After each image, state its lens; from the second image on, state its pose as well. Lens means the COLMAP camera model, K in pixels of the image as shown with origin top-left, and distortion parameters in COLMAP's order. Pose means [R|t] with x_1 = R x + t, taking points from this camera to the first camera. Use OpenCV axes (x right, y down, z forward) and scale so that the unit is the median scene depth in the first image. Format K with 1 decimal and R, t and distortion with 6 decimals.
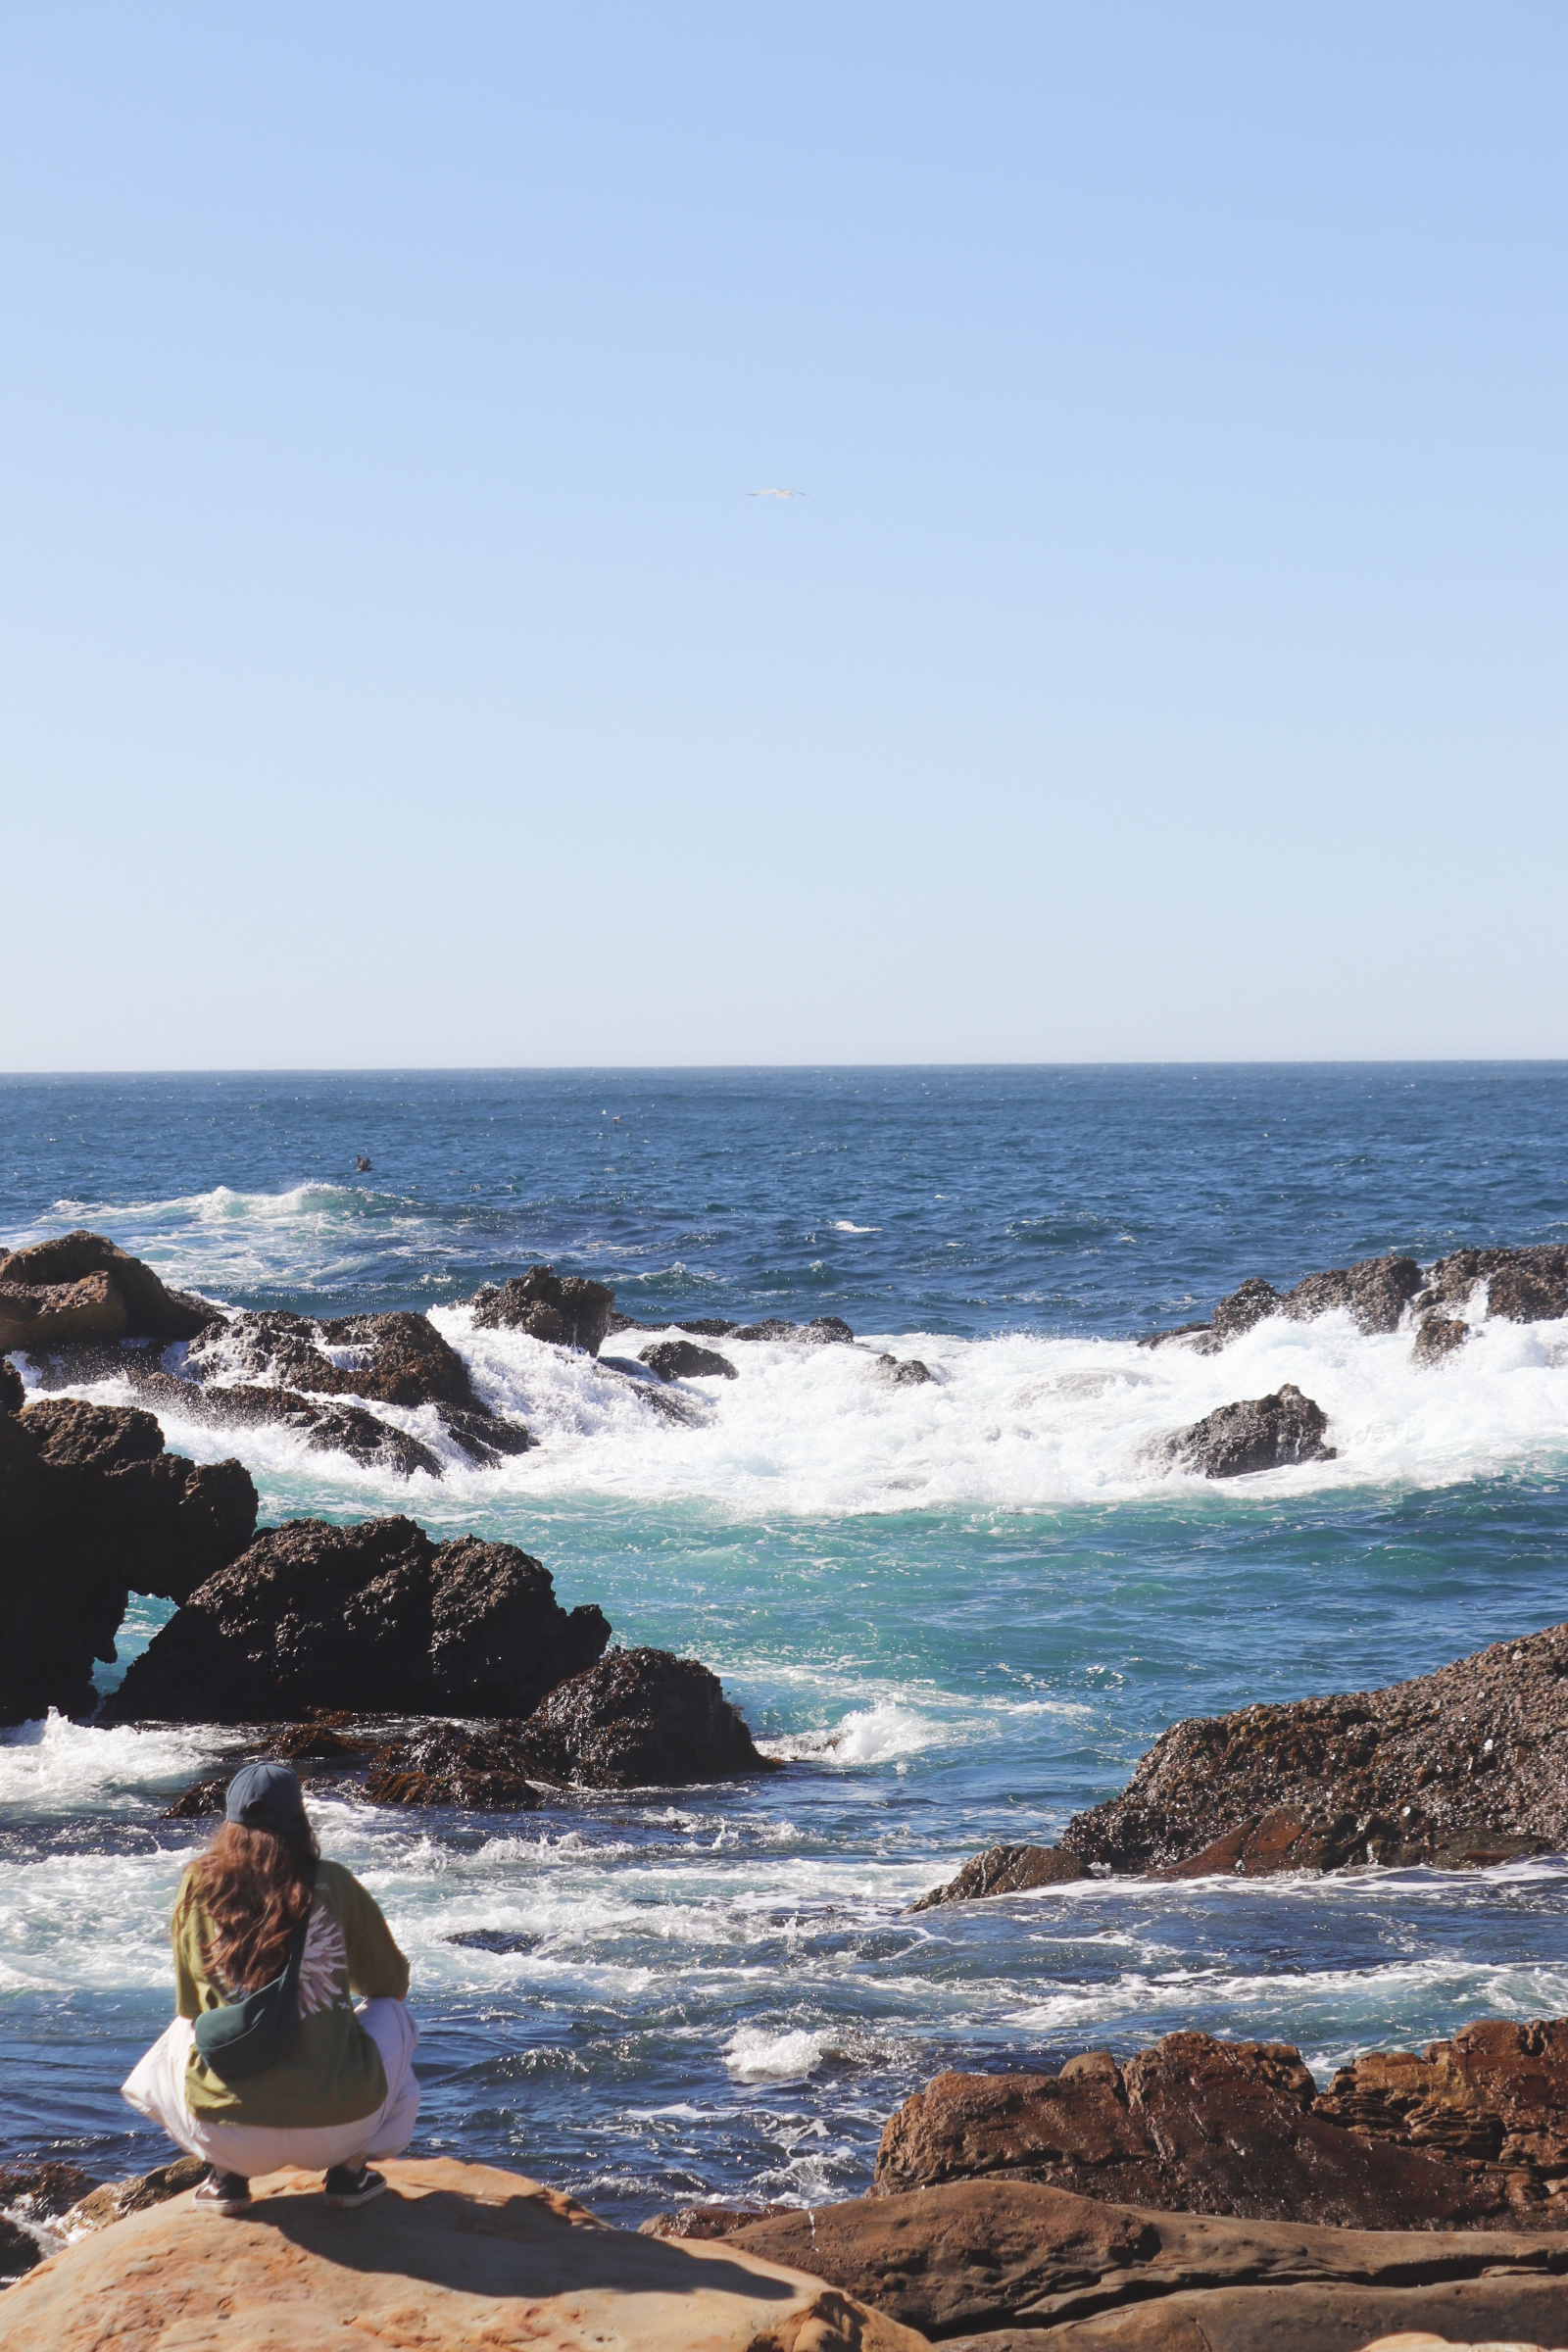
lens RADIAL K [[5811.0, 0, 784.0], [0, 5811.0, 1176.0], [0, 0, 1]] dist [0.060347, 0.654951]
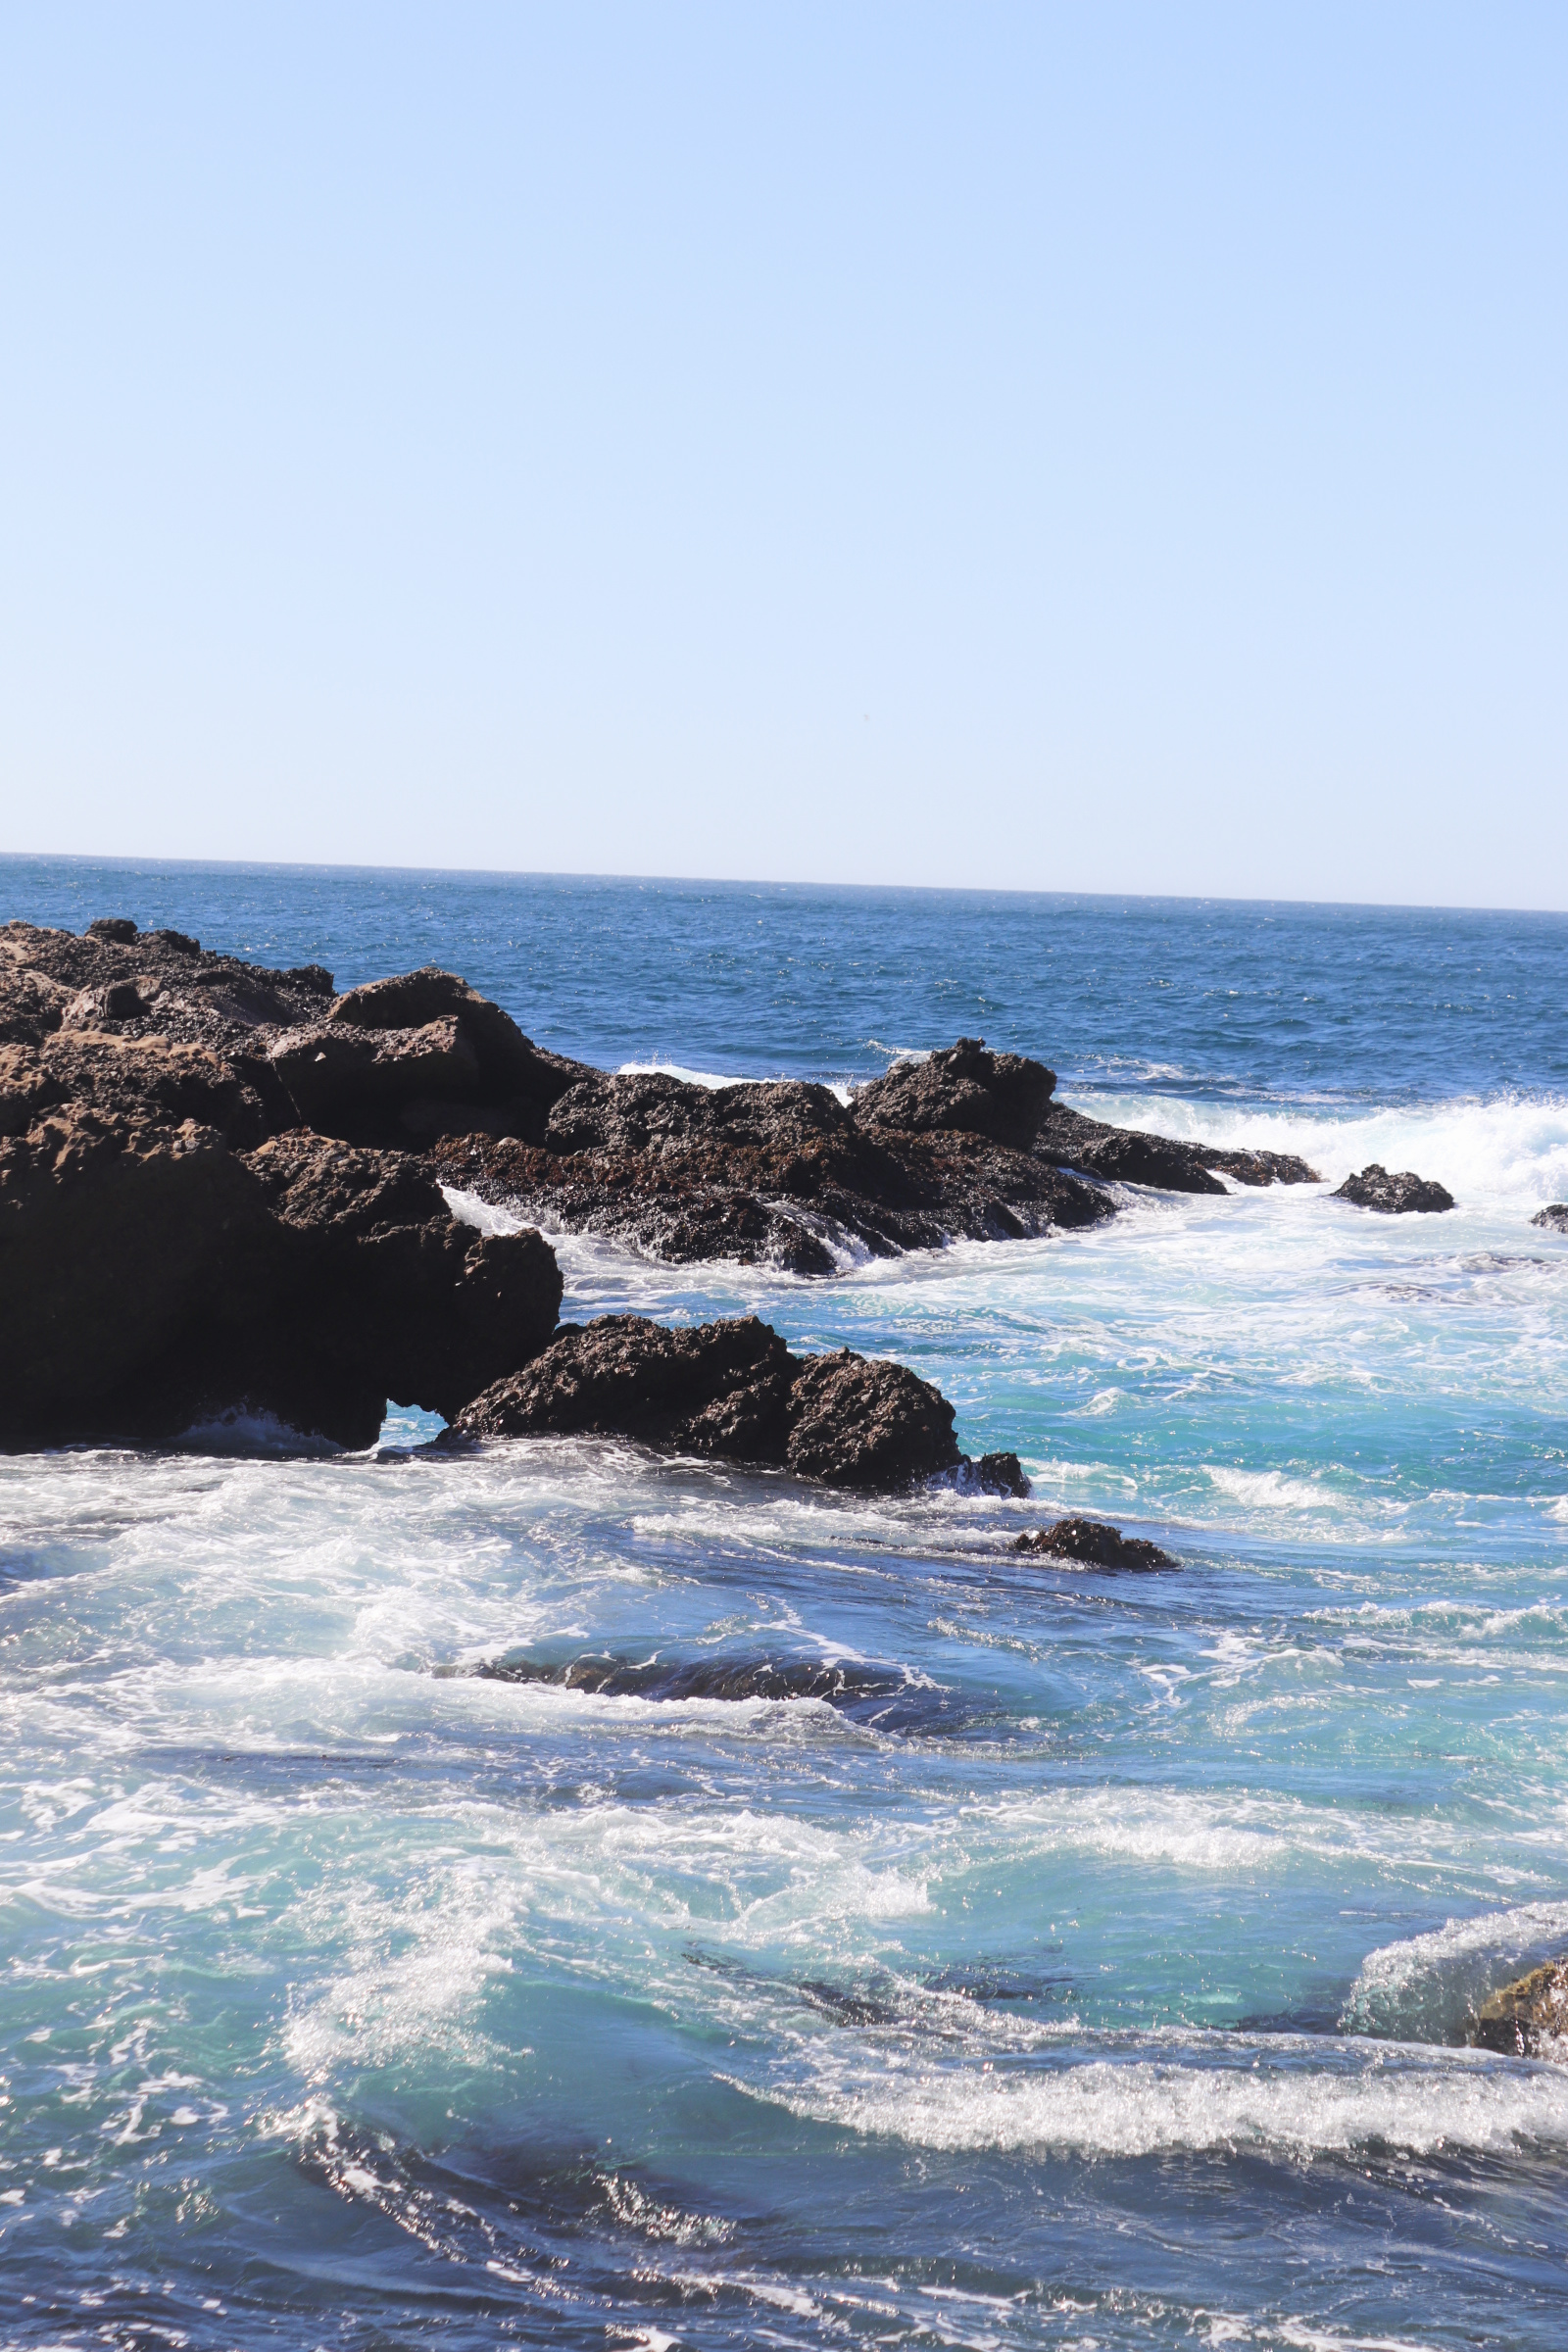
lens RADIAL K [[5811.0, 0, 784.0], [0, 5811.0, 1176.0], [0, 0, 1]] dist [0.060347, 0.654951]
pose [[0.995871, 0.051254, -0.074931, -0.007871], [-0.048963, 0.998284, 0.032106, 0.016729], [0.076448, -0.028304, 0.996672, 0.268083]]
